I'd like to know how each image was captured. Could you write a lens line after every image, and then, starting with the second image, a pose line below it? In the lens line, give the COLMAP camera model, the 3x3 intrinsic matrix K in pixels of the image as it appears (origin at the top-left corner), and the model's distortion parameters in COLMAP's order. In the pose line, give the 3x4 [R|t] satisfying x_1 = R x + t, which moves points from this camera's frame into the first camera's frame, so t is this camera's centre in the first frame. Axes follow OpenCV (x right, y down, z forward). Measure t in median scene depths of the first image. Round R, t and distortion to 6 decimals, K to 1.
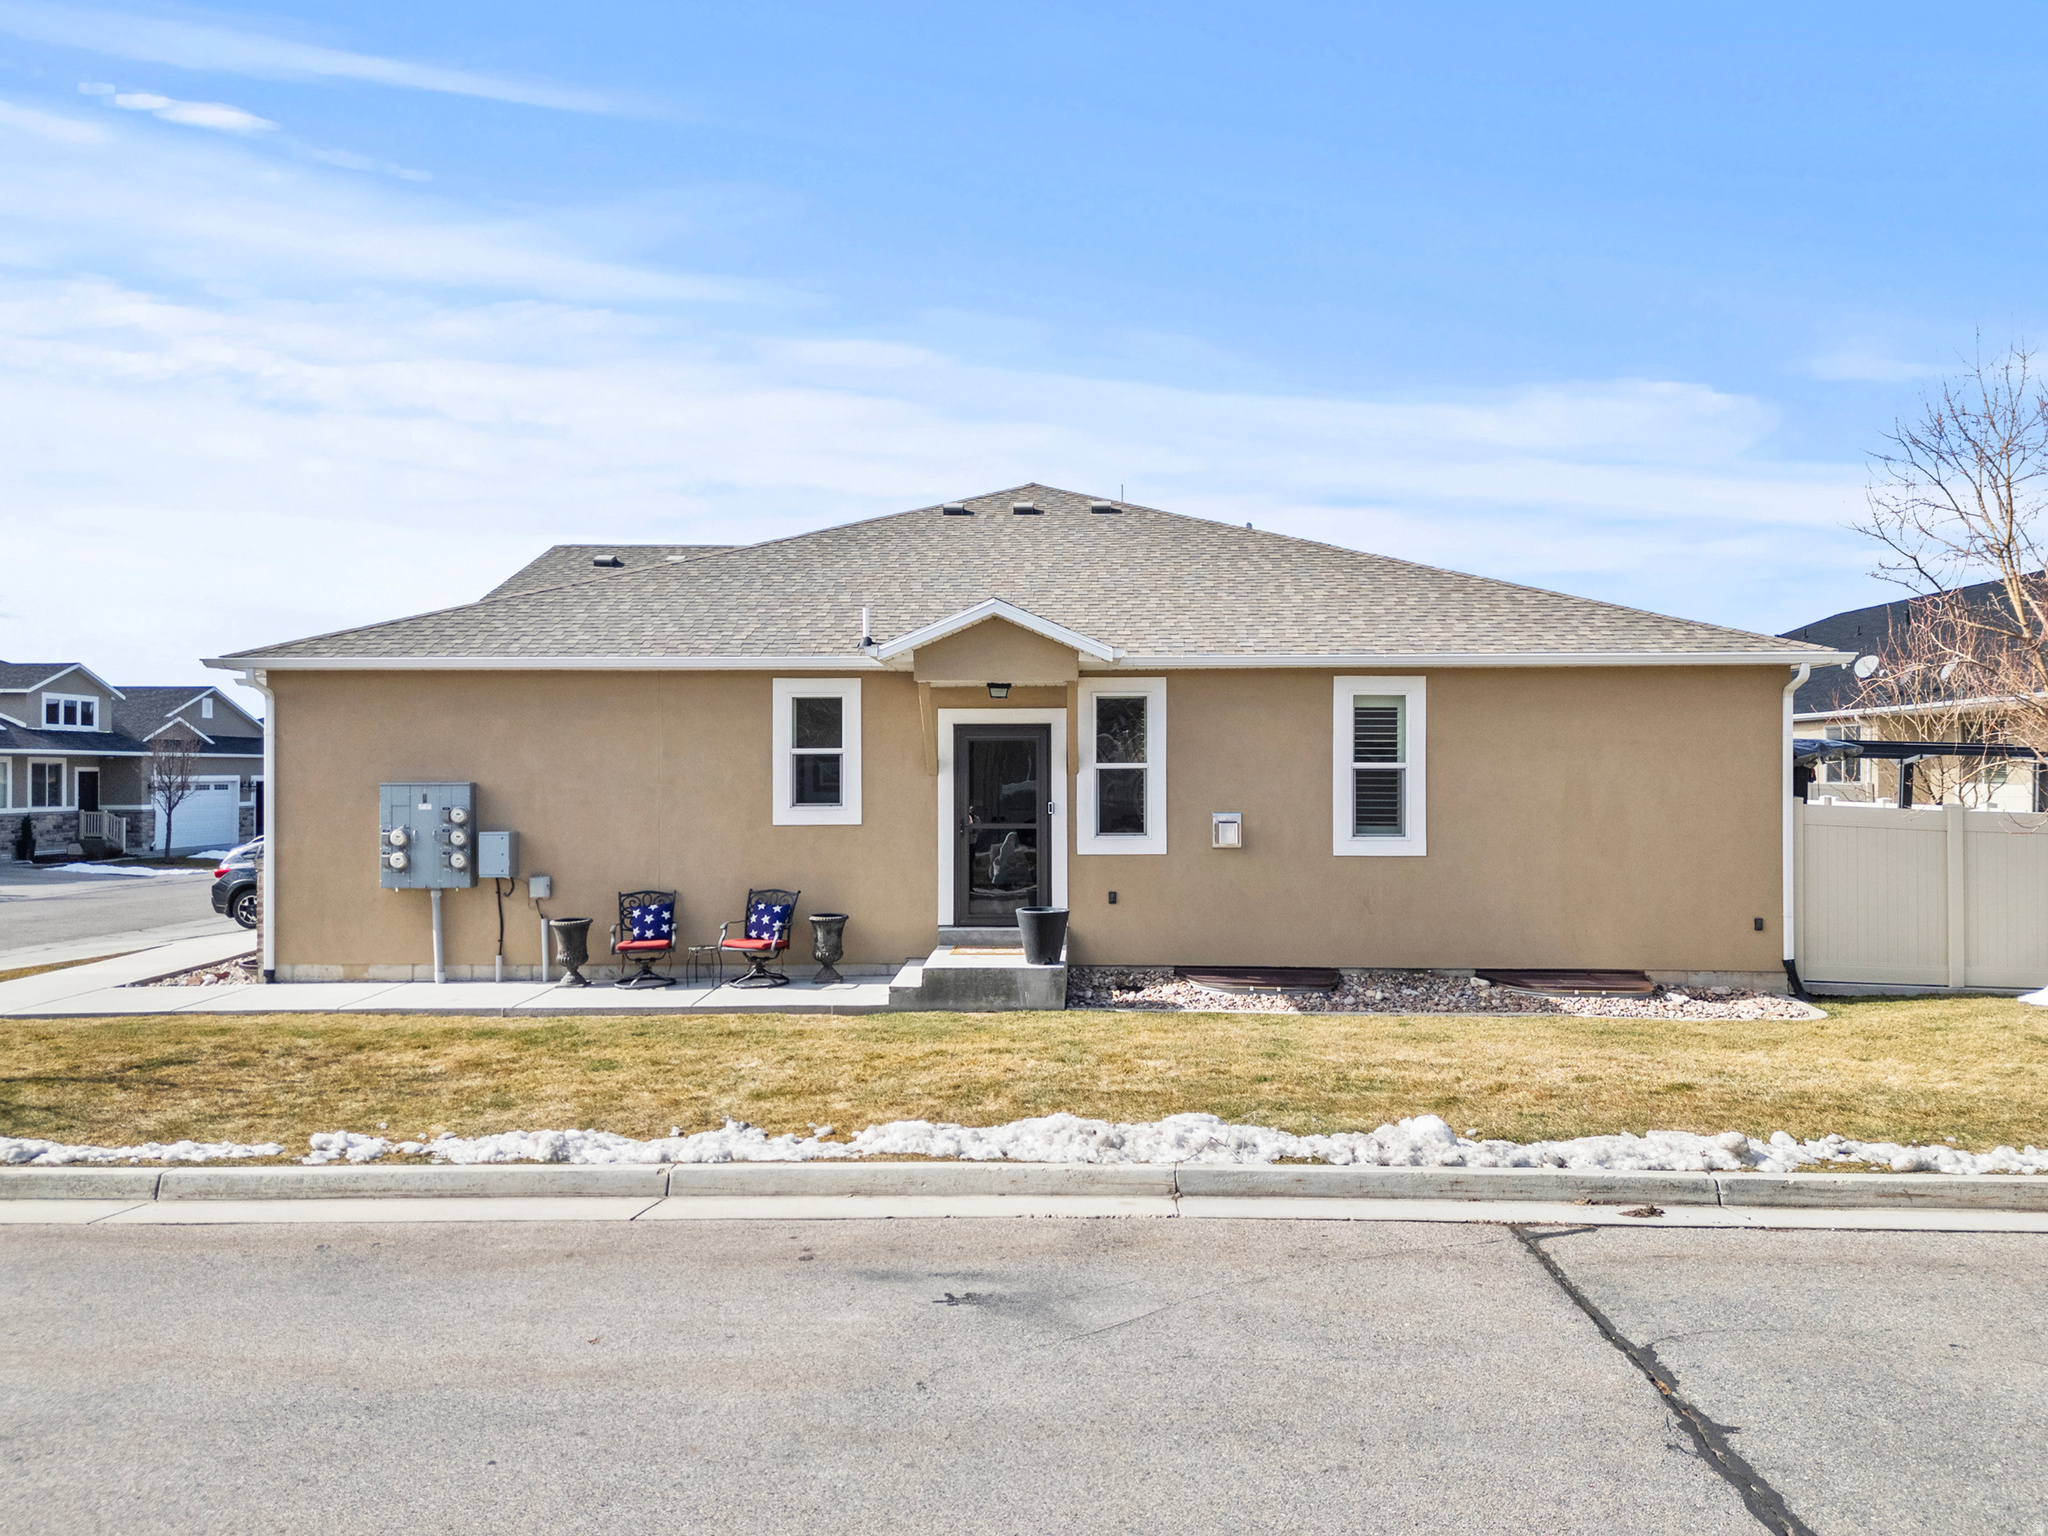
lens RADIAL K [[1472.5, 0, 1016.8], [0, 1472.5, 798.0], [0, 0, 1]] dist [0.059092, -0.049883]
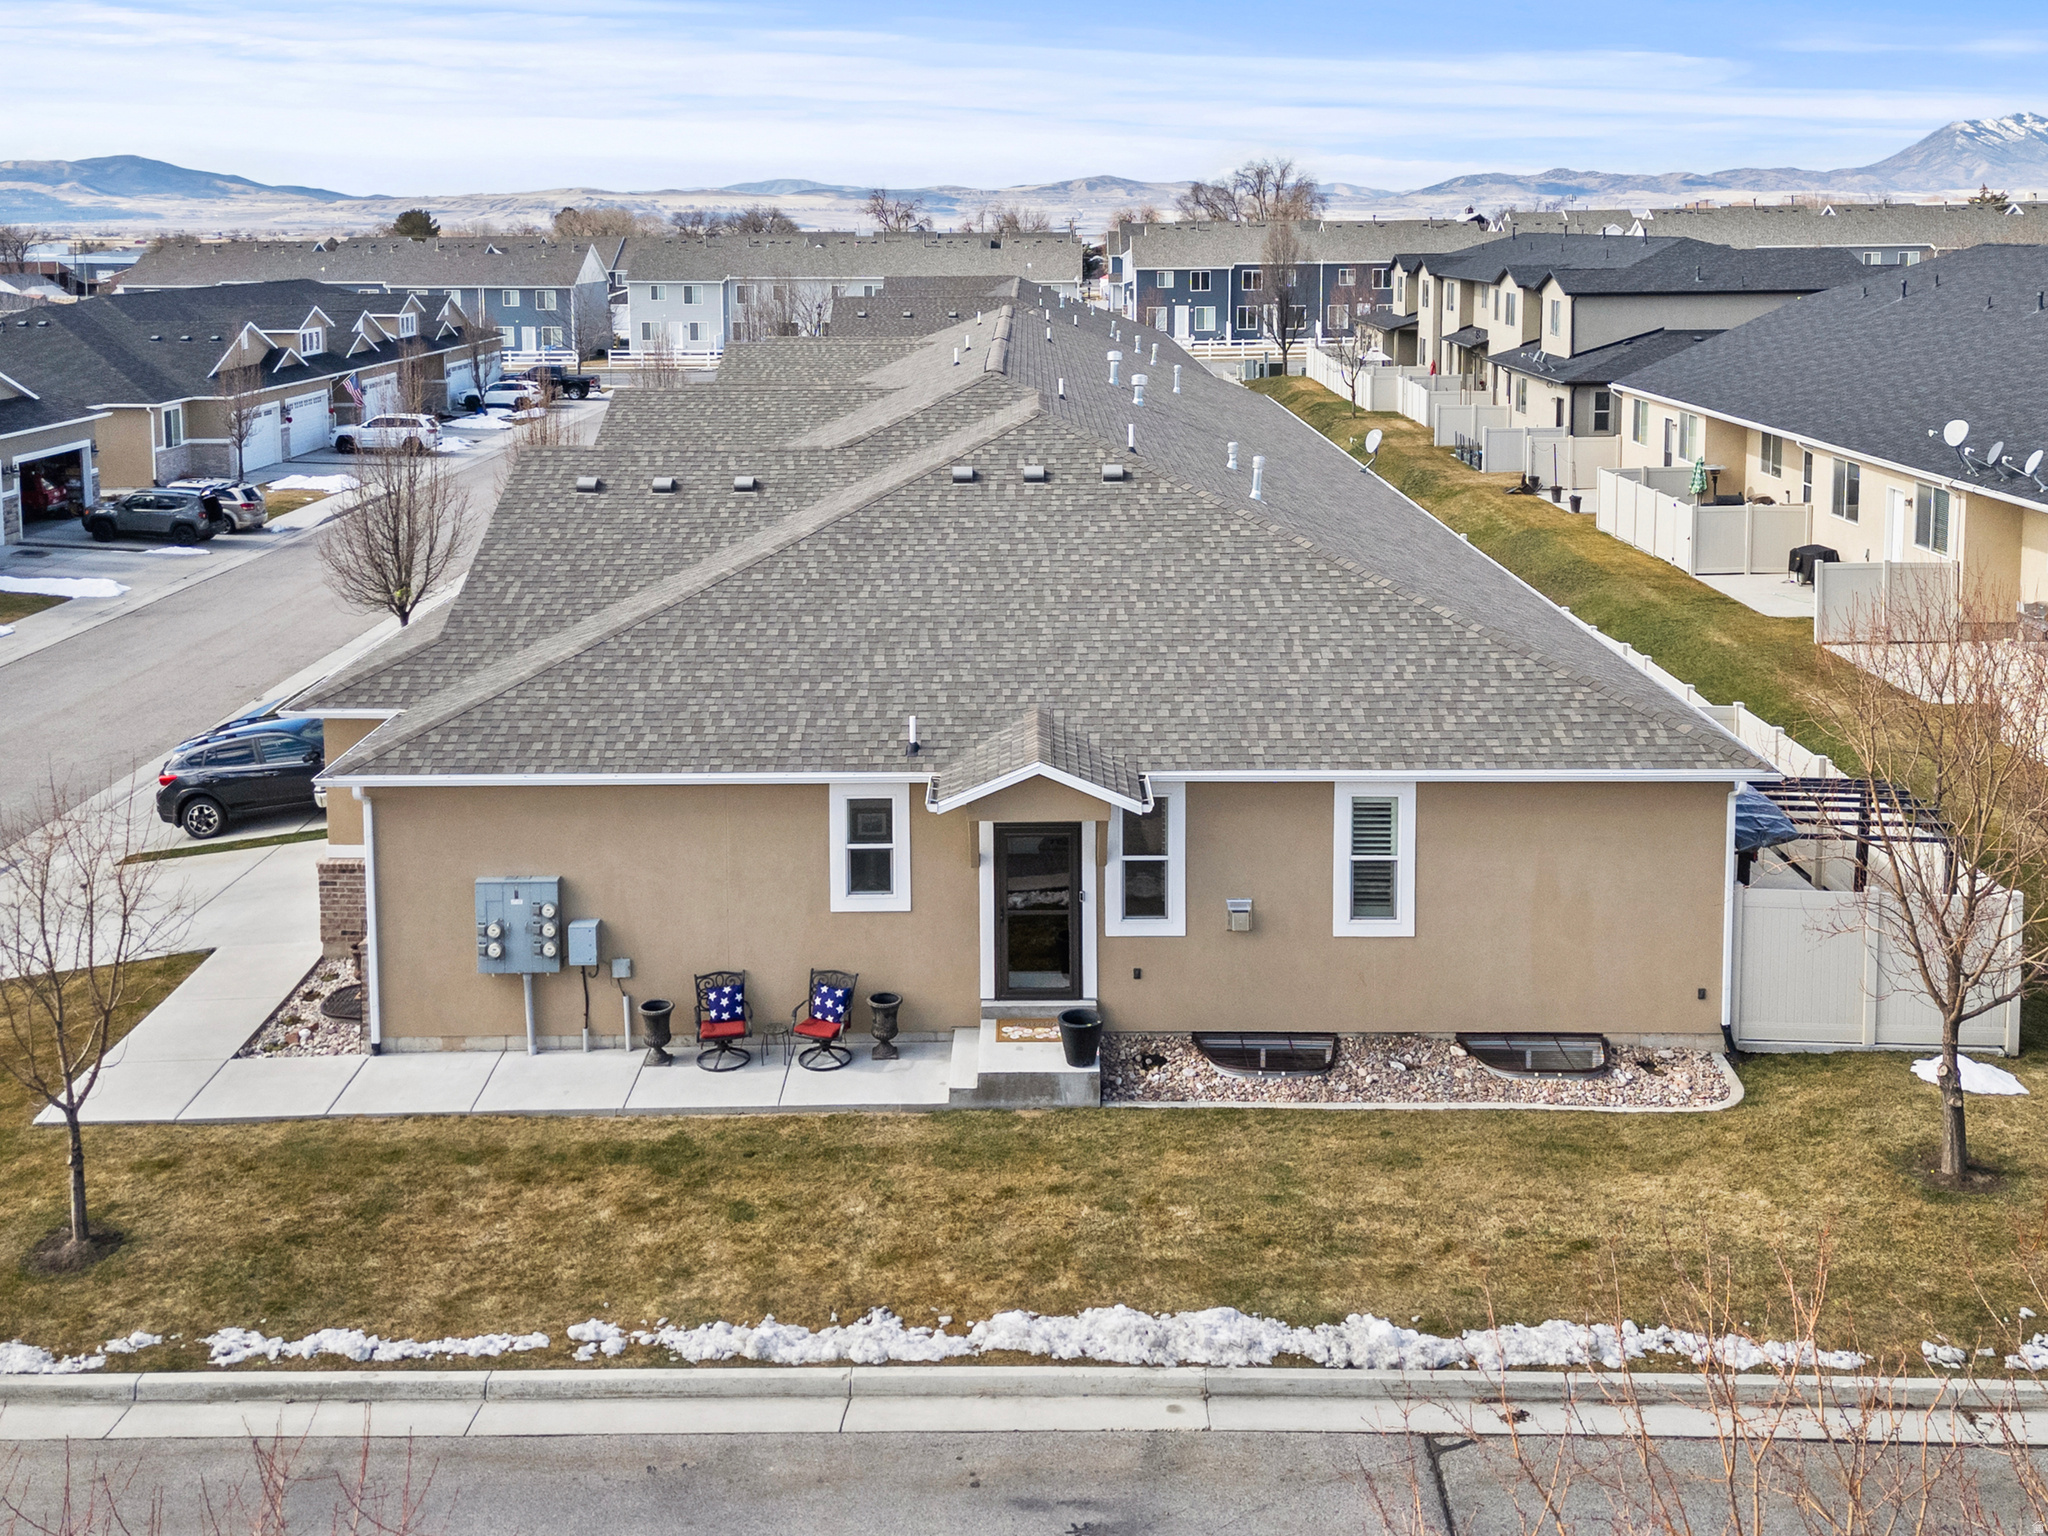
lens RADIAL K [[2097.8, 0, 1005.8], [0, 2097.8, 459.0], [0, 0, 1]] dist [0.042797, 0.000000]
pose [[0.999396, -0.008335, 0.033731, -0.085767], [0.004900, 0.994908, 0.100669, -0.484915], [-0.034398, -0.100443, 0.994348, -0.547912]]
